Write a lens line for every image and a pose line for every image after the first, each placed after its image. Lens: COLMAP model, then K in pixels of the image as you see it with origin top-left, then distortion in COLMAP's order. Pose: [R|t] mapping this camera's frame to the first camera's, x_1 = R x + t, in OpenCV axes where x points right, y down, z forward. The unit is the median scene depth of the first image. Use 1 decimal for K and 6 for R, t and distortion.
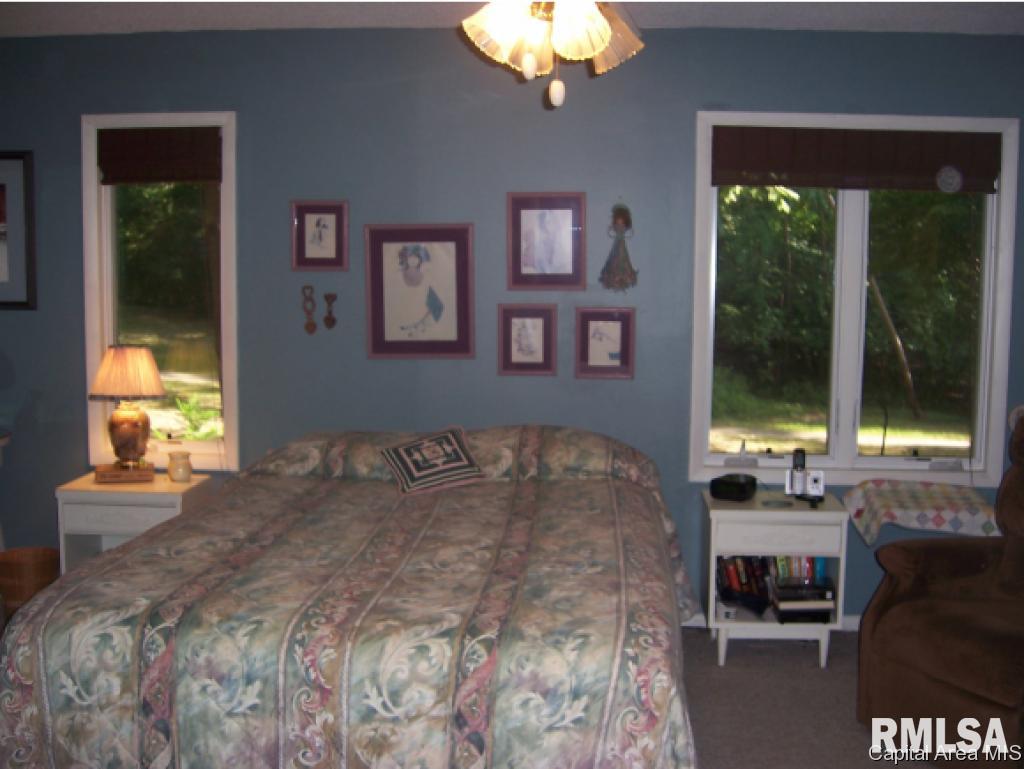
lens RADIAL K [[1078.3, 0, 515.3], [0, 1078.3, 379.5], [0, 0, 1]] dist [-0.128790, 0.000000]
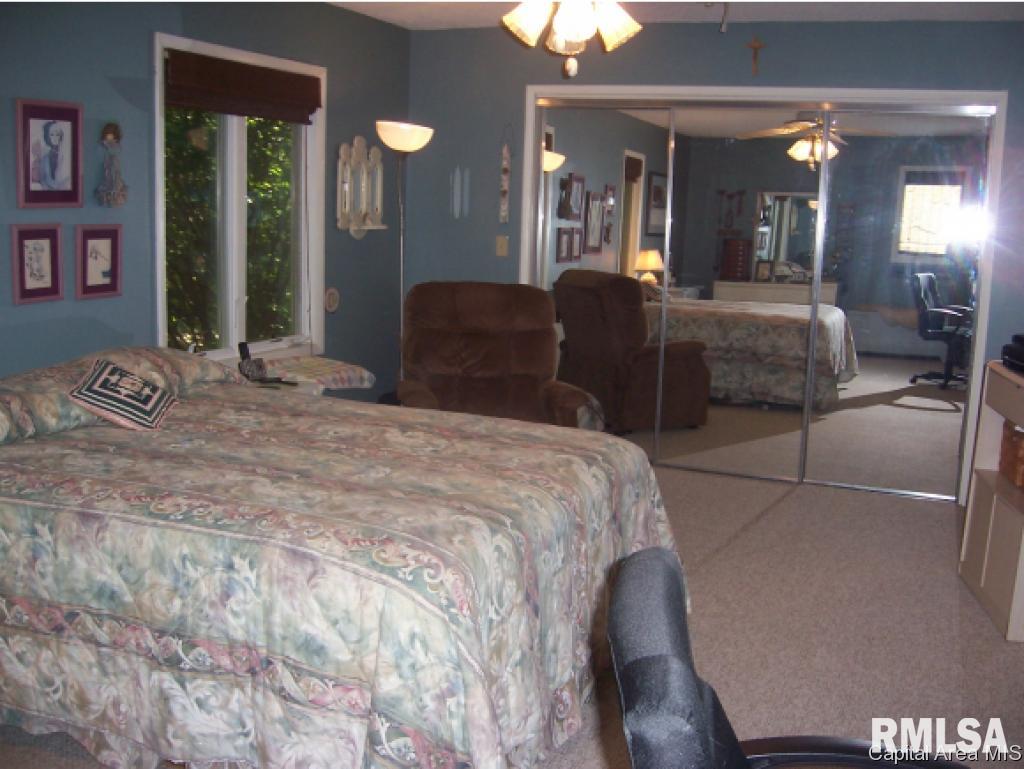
lens RADIAL K [[1078.3, 0, 508.8], [0, 1078.3, 389.3], [0, 0, 1]] dist [-0.128790, 0.000000]
pose [[0.310061, -0.163089, 0.936624, -0.715761], [0.072987, 0.986352, 0.147587, -0.033711], [-0.947911, 0.022600, 0.317732, 0.347397]]
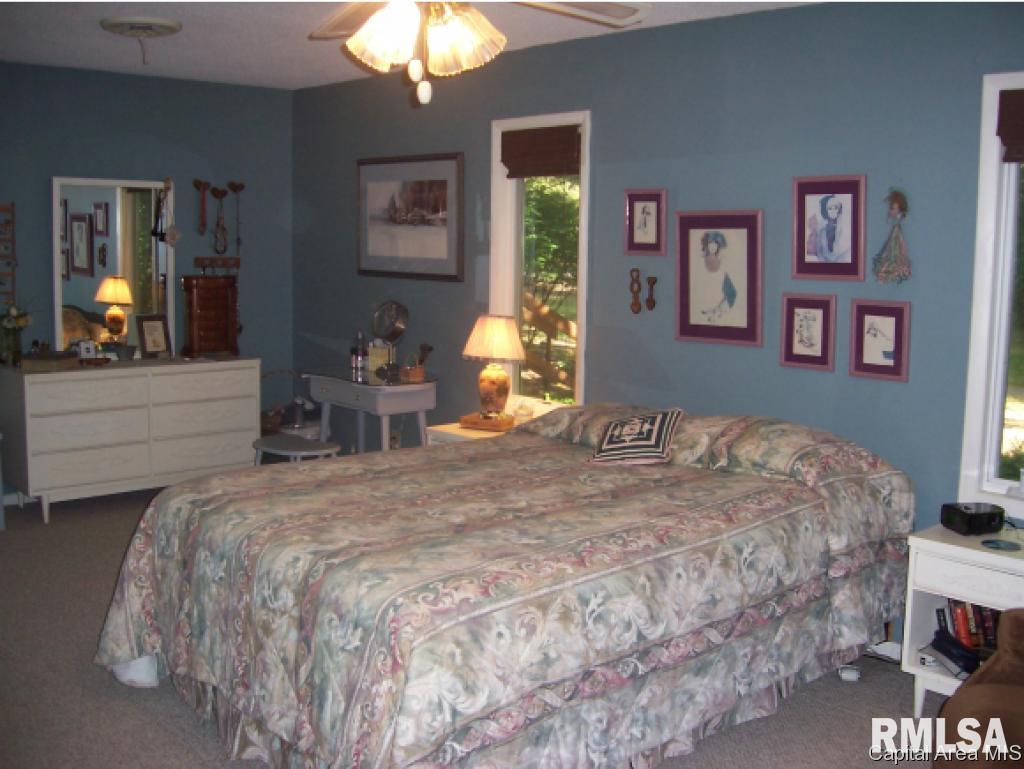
lens RADIAL K [[1078.3, 0, 539.2], [0, 1078.3, 371.5], [0, 0, 1]] dist [-0.128790, 0.000000]
pose [[0.733977, 0.085191, -0.673811, 0.480317], [-0.082649, 0.995932, 0.035888, -0.015821], [0.674127, 0.029349, 0.738032, 0.143582]]
